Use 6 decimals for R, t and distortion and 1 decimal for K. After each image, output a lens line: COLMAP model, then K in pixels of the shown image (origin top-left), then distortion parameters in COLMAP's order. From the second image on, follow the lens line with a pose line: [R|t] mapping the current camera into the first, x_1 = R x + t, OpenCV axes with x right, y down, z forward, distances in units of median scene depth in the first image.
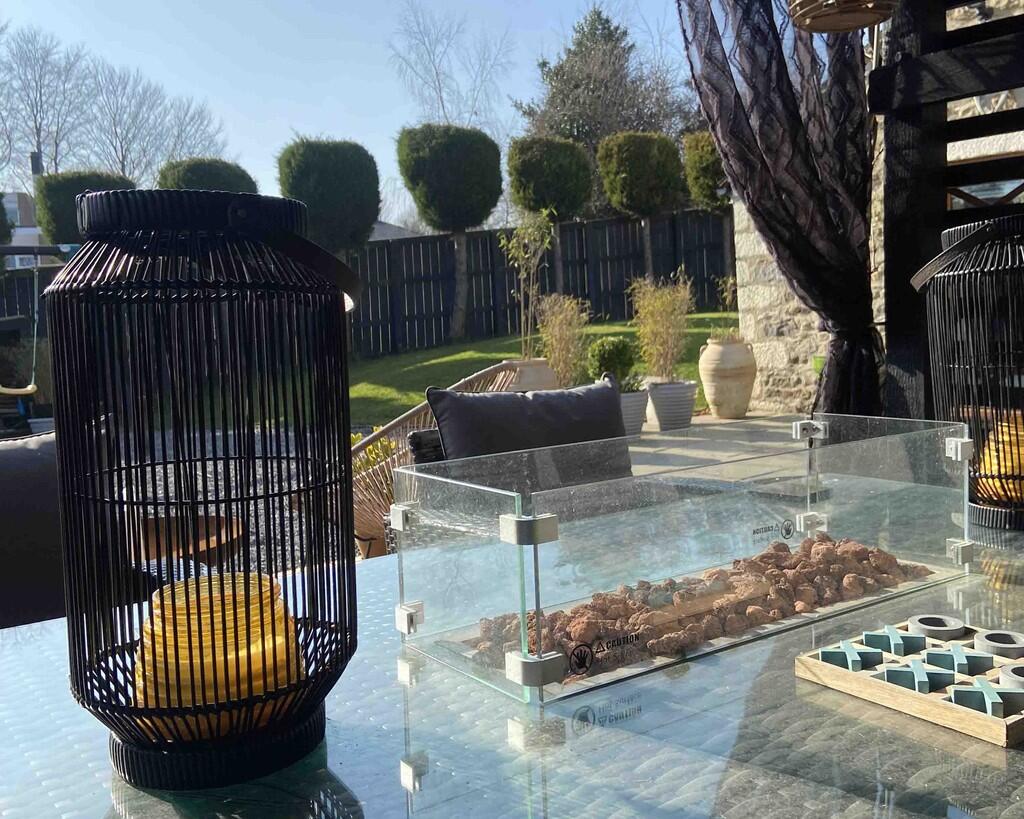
lens RADIAL K [[1039.4, 0, 512.0], [0, 1039.4, 409.5], [0, 0, 1]] dist [0.092495, -0.004682]
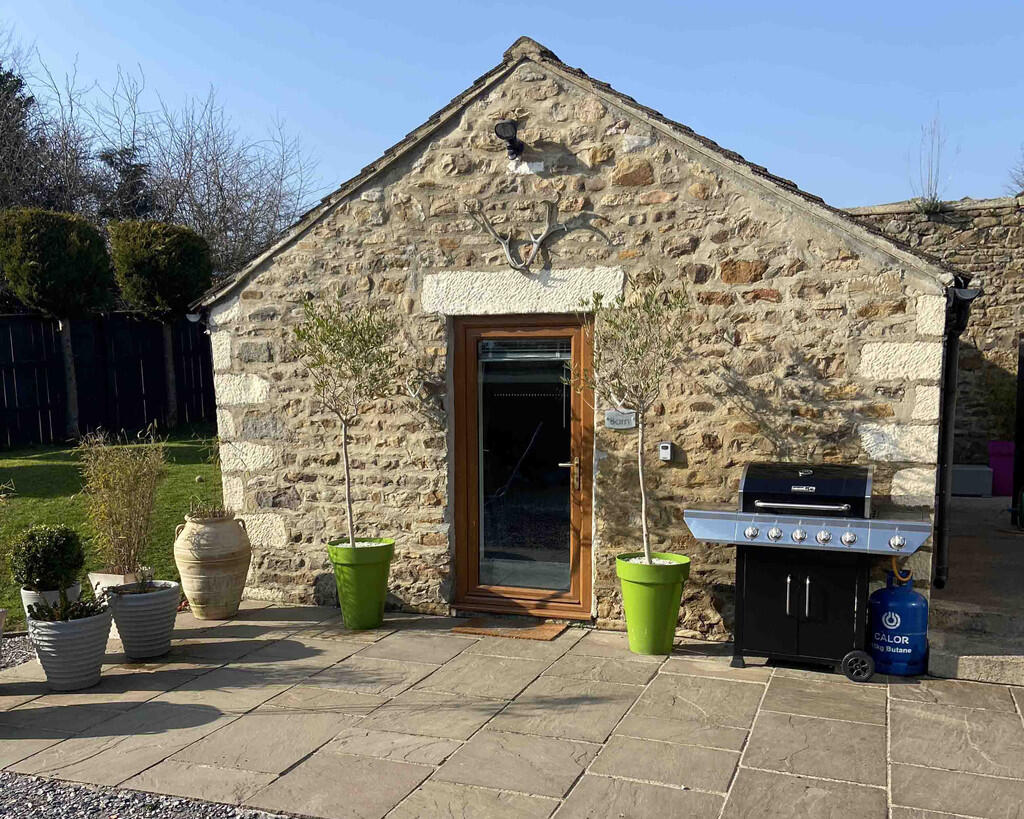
lens RADIAL K [[1042.6, 0, 510.7], [0, 1042.6, 520.8], [0, 0, 1]] dist [0.139312, -0.177502]
pose [[0.858916, -0.026663, 0.511421, 0.000236], [0.017877, 0.999596, 0.022091, -0.044231], [-0.511804, -0.009832, 0.859046, 0.132799]]
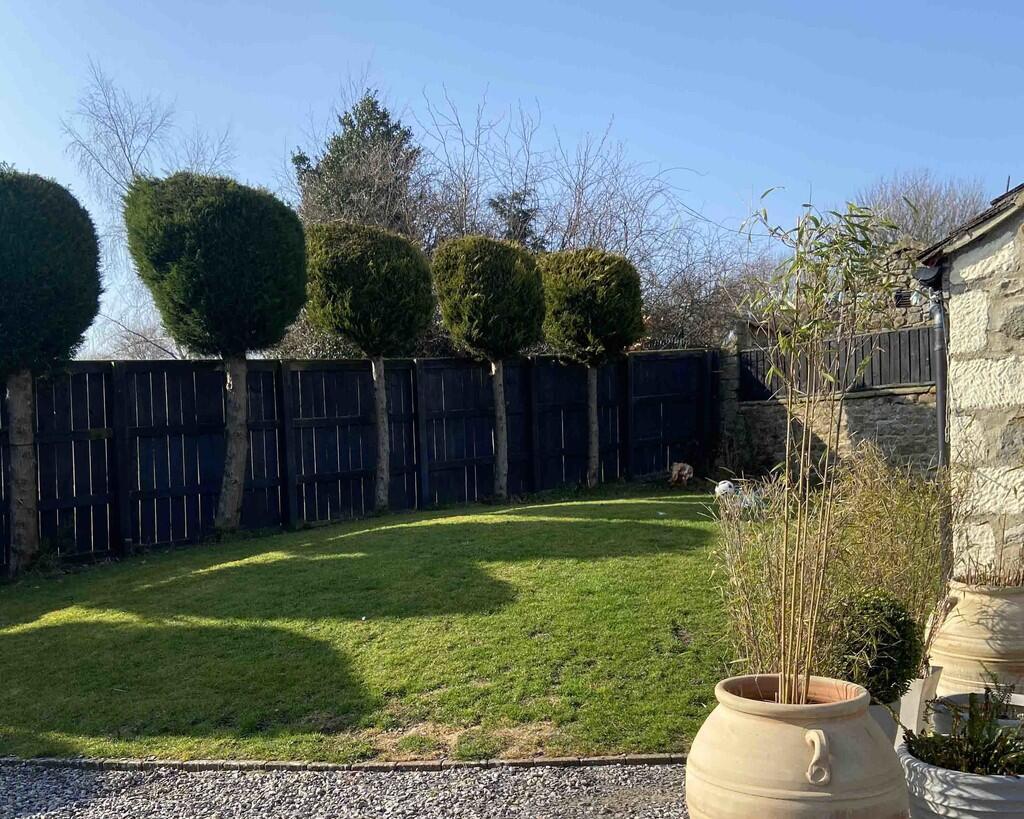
lens RADIAL K [[1040.8, 0, 513.0], [0, 1040.8, 556.4], [0, 0, 1]] dist [0.136448, -0.169339]
pose [[0.954233, 0.009921, 0.298900, -0.078602], [-0.003261, 0.999735, -0.022771, -0.039190], [-0.299047, 0.020754, 0.954013, 0.358507]]
